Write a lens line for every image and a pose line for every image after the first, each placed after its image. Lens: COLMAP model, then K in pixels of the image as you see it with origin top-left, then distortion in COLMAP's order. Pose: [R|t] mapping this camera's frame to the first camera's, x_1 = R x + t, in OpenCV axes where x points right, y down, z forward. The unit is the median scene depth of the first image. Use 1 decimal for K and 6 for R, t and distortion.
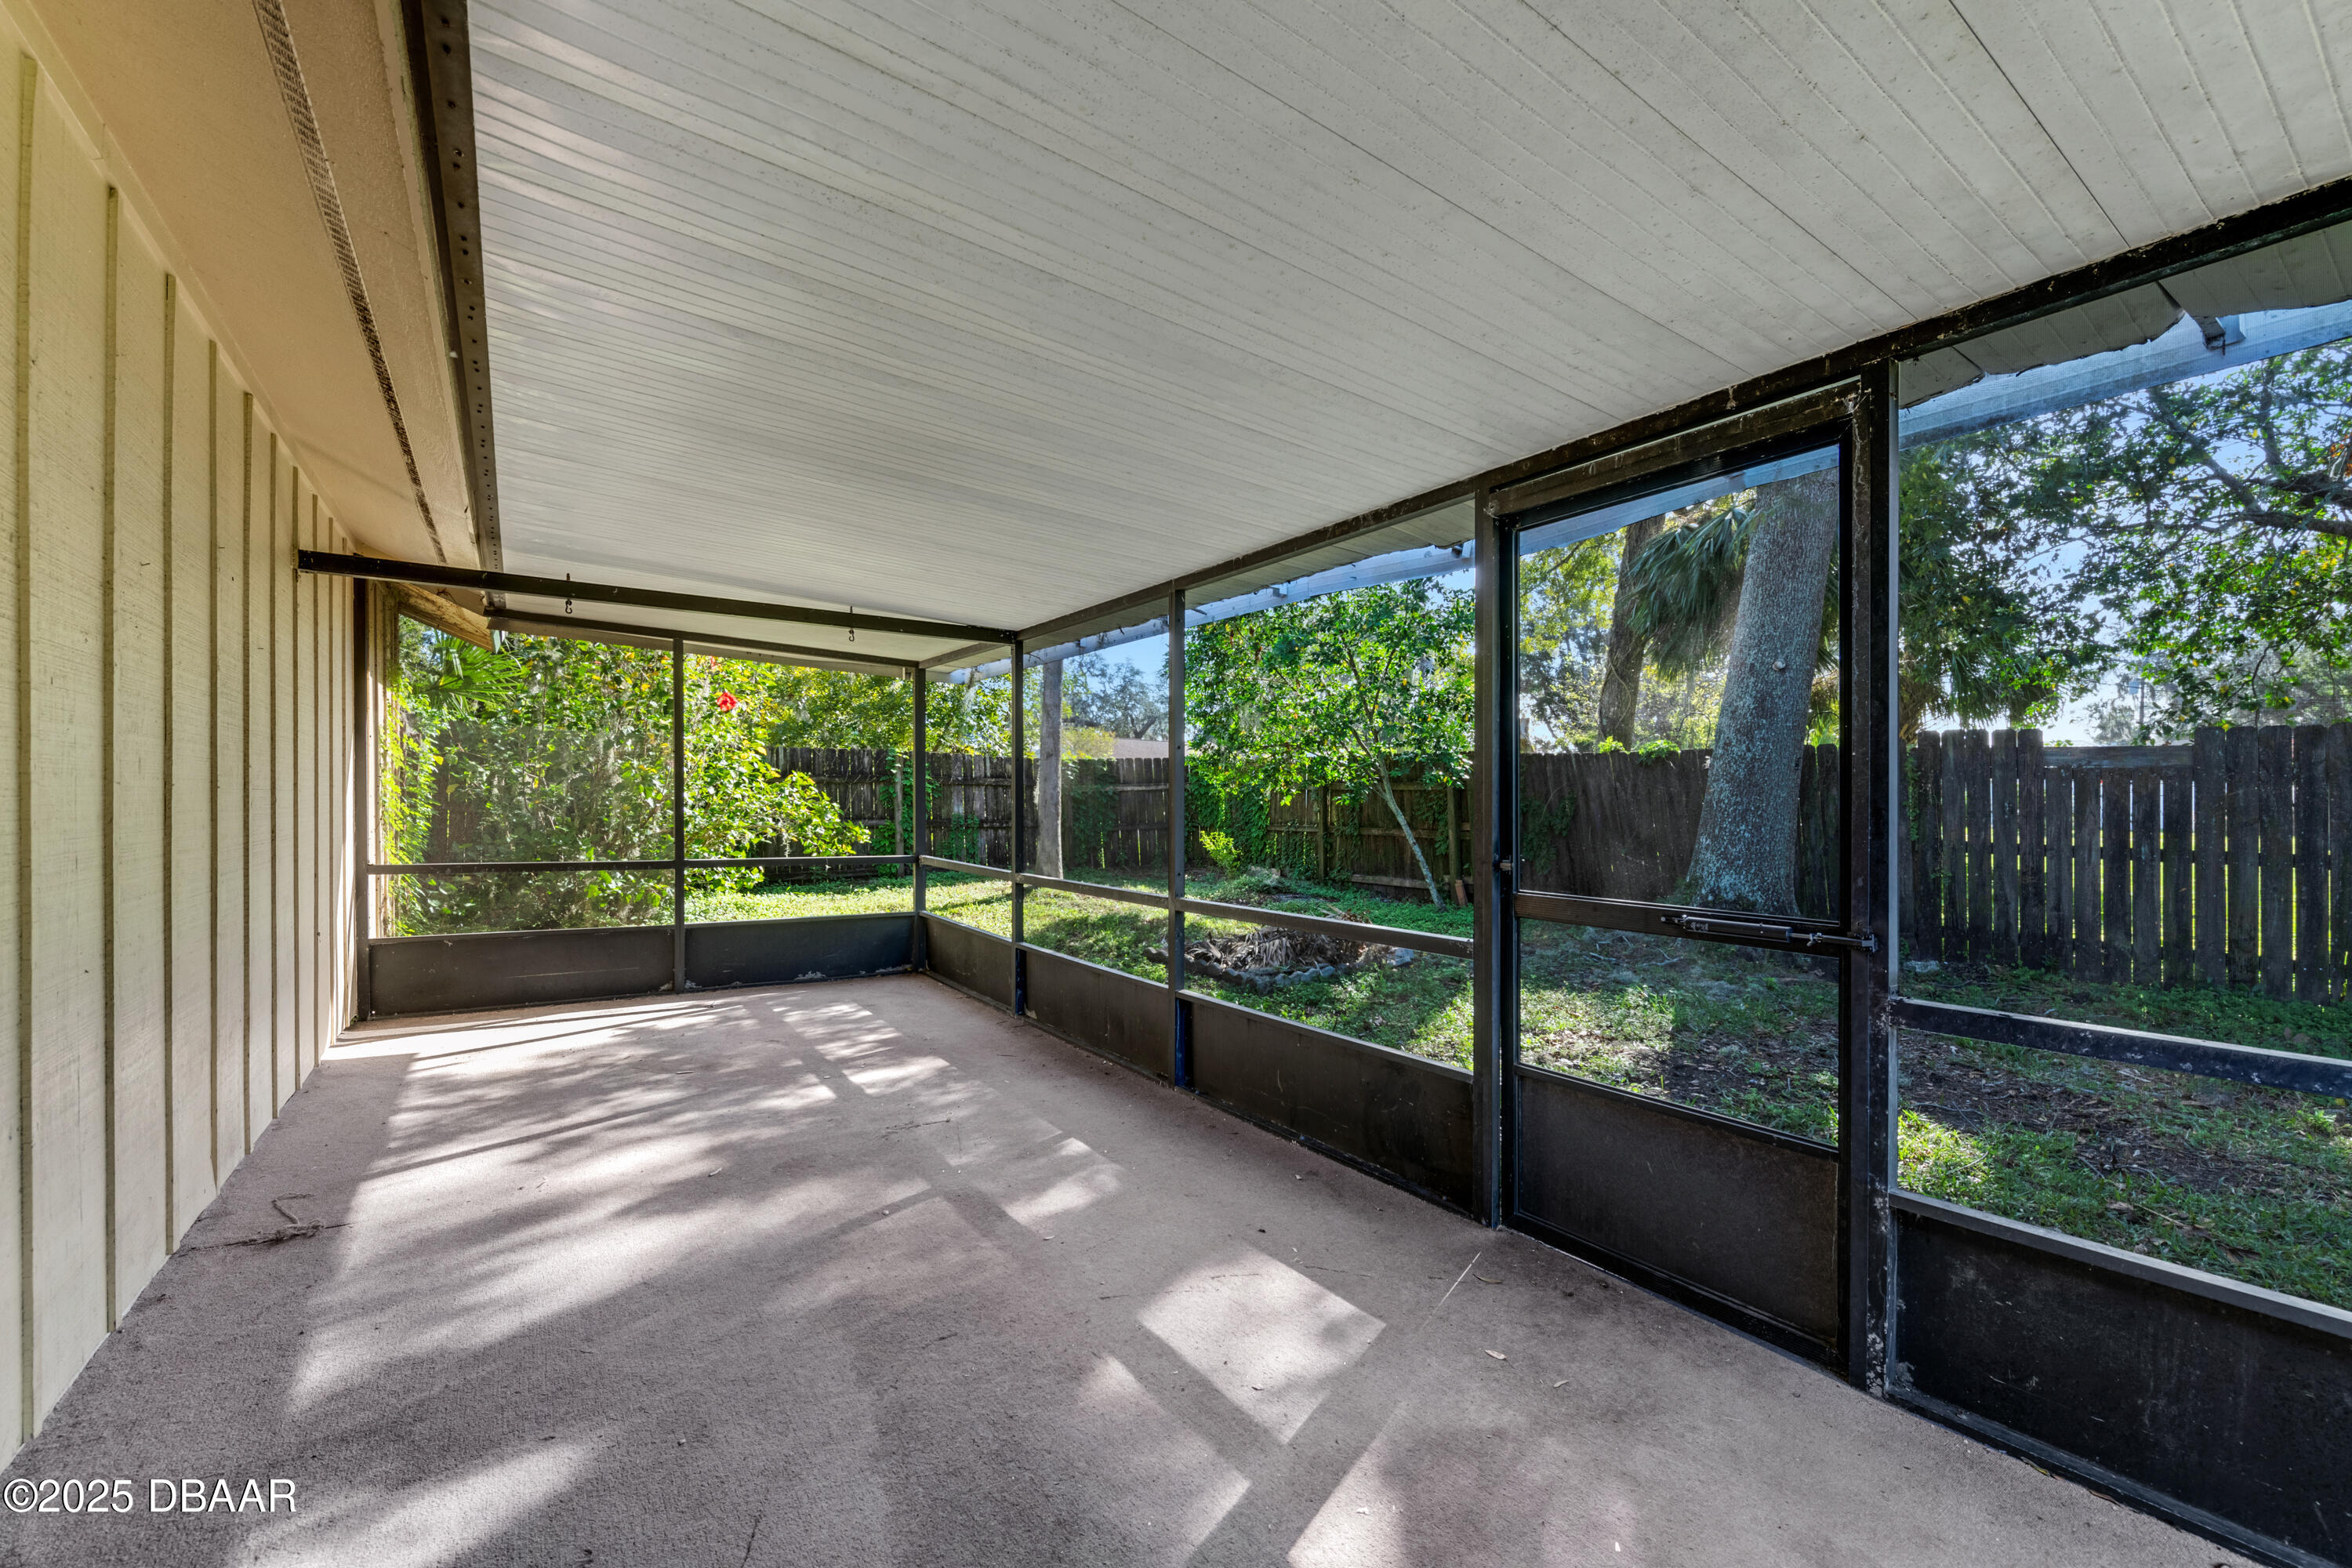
lens RADIAL K [[956.1, 0, 1169.8], [0, 956.1, 795.6], [0, 0, 1]] dist [-0.019349, -0.000629]
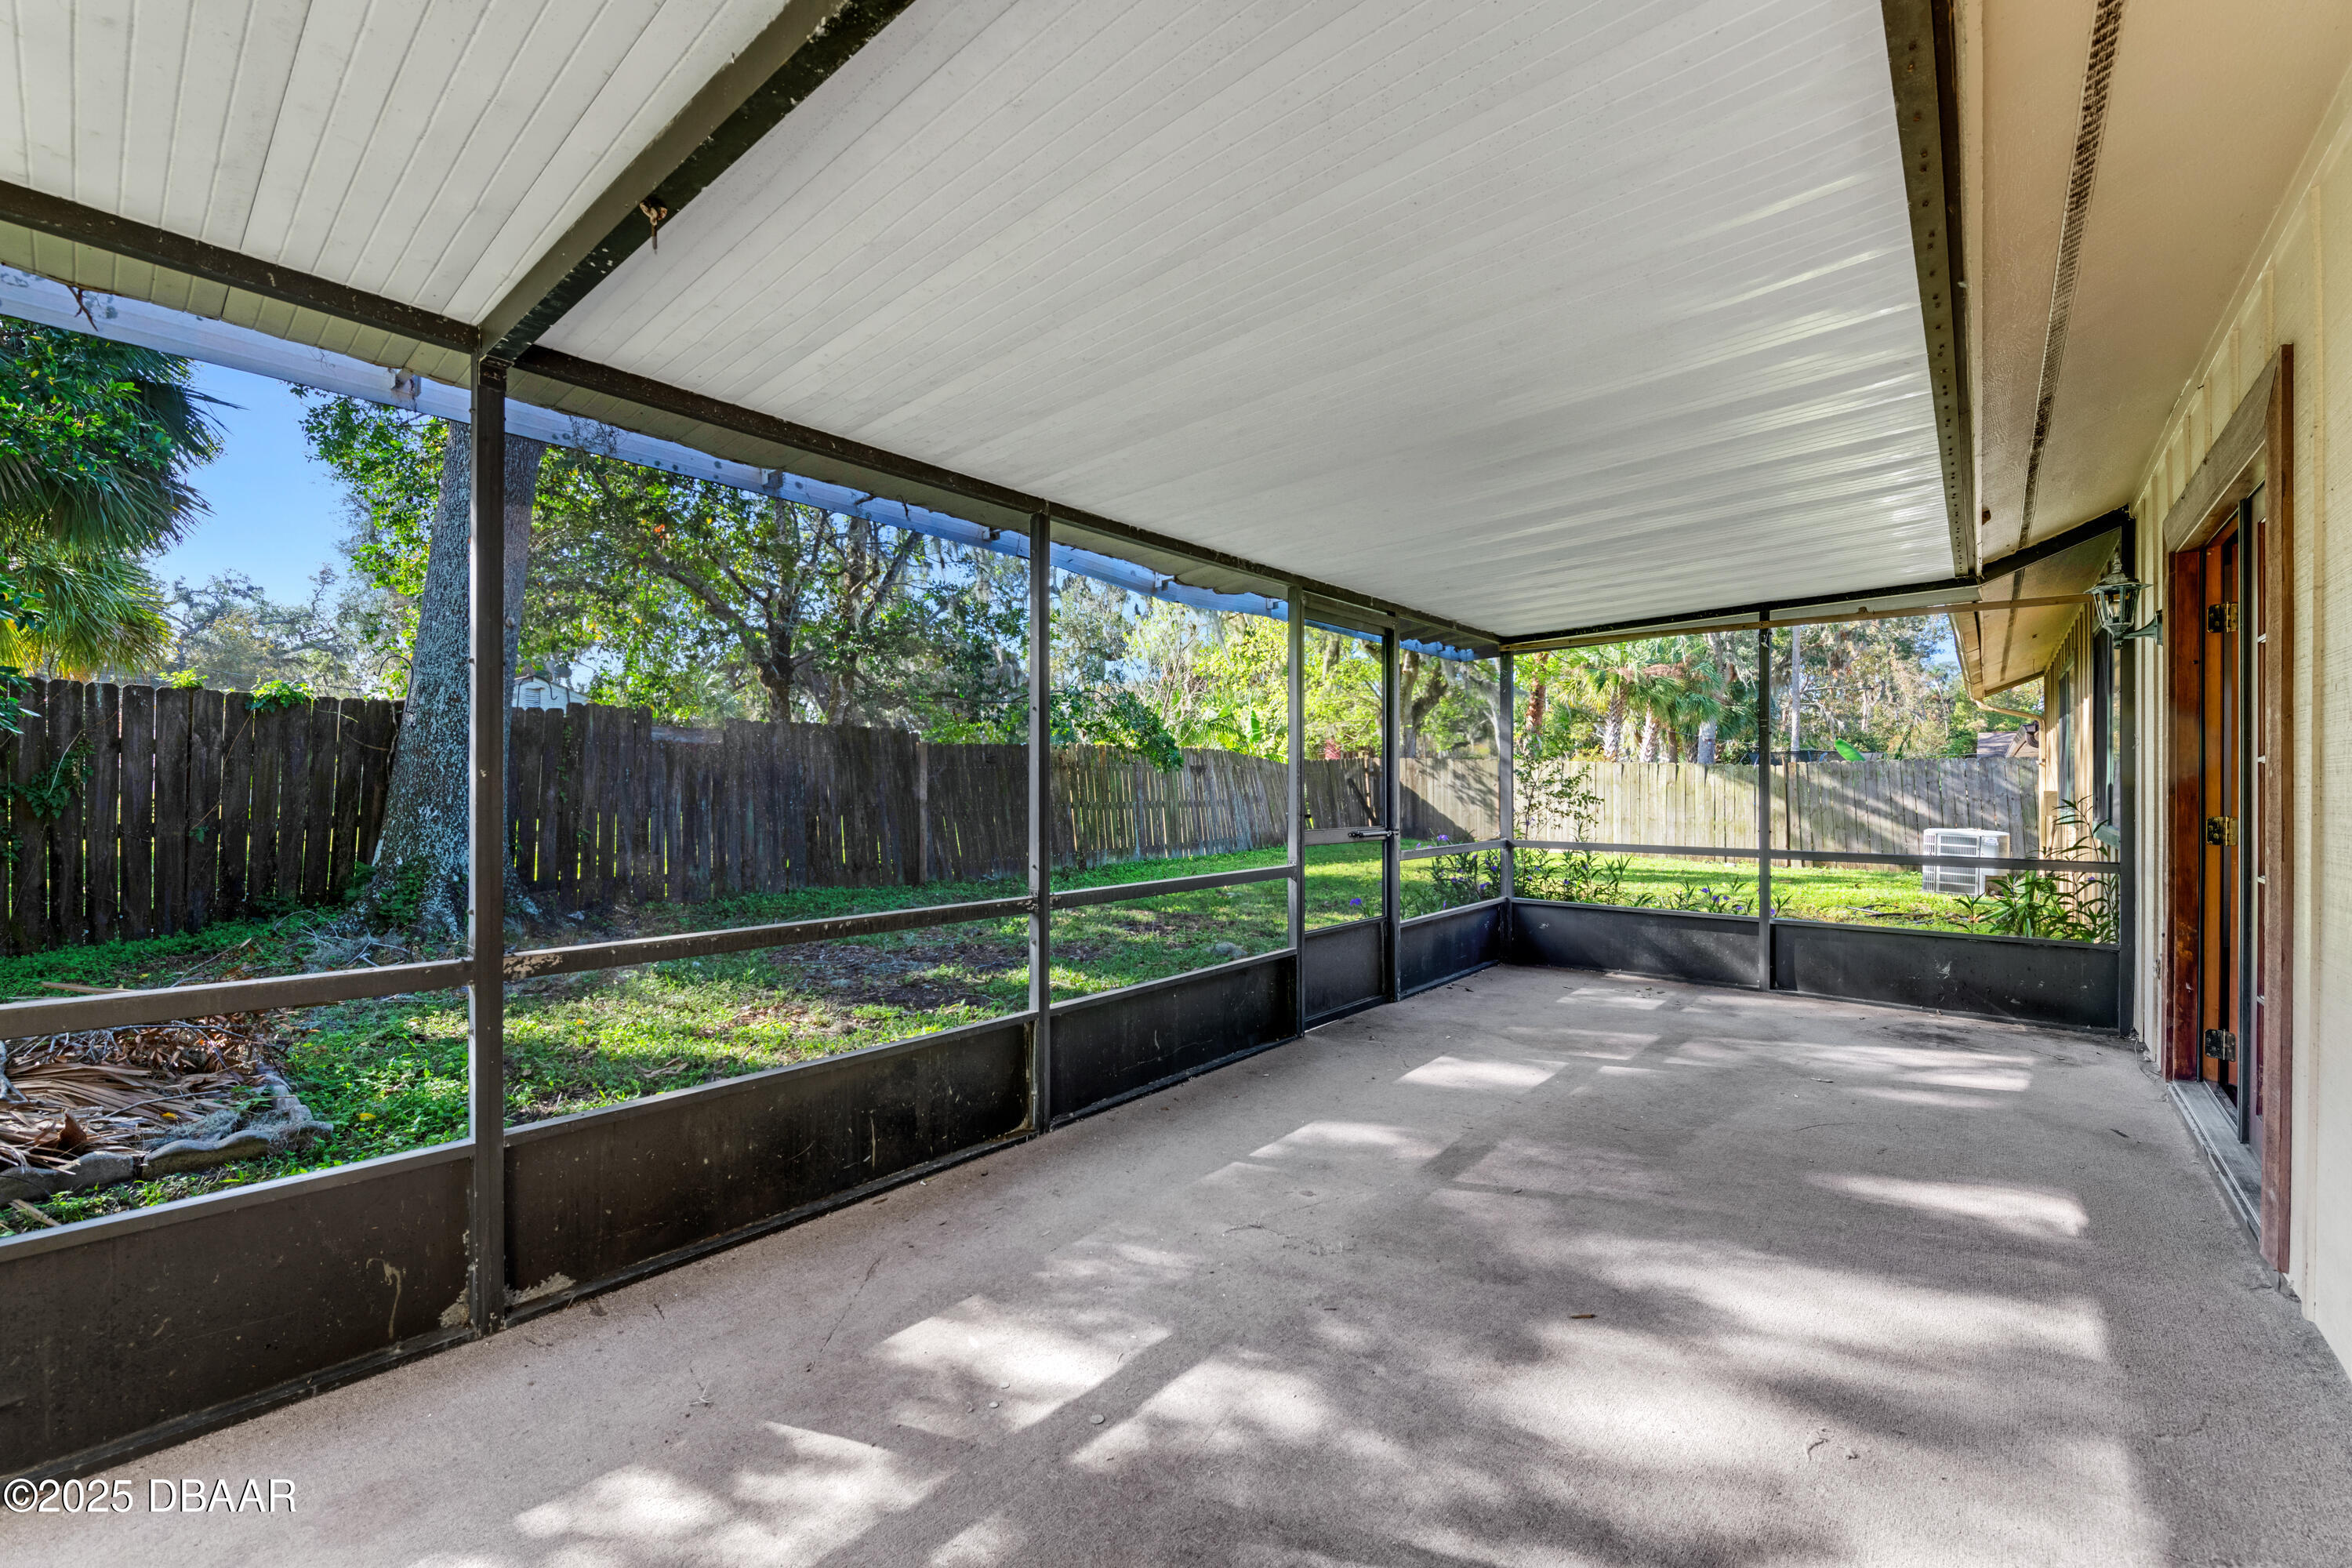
lens RADIAL K [[956.1, 0, 1182.6], [0, 956.1, 773.1], [0, 0, 1]] dist [-0.019349, -0.000629]
pose [[-0.269319, -0.003559, 0.963044, -0.830617], [-0.018174, 0.999834, -0.001387, 0.001974], [-0.962880, -0.017876, -0.269339, 1.146368]]
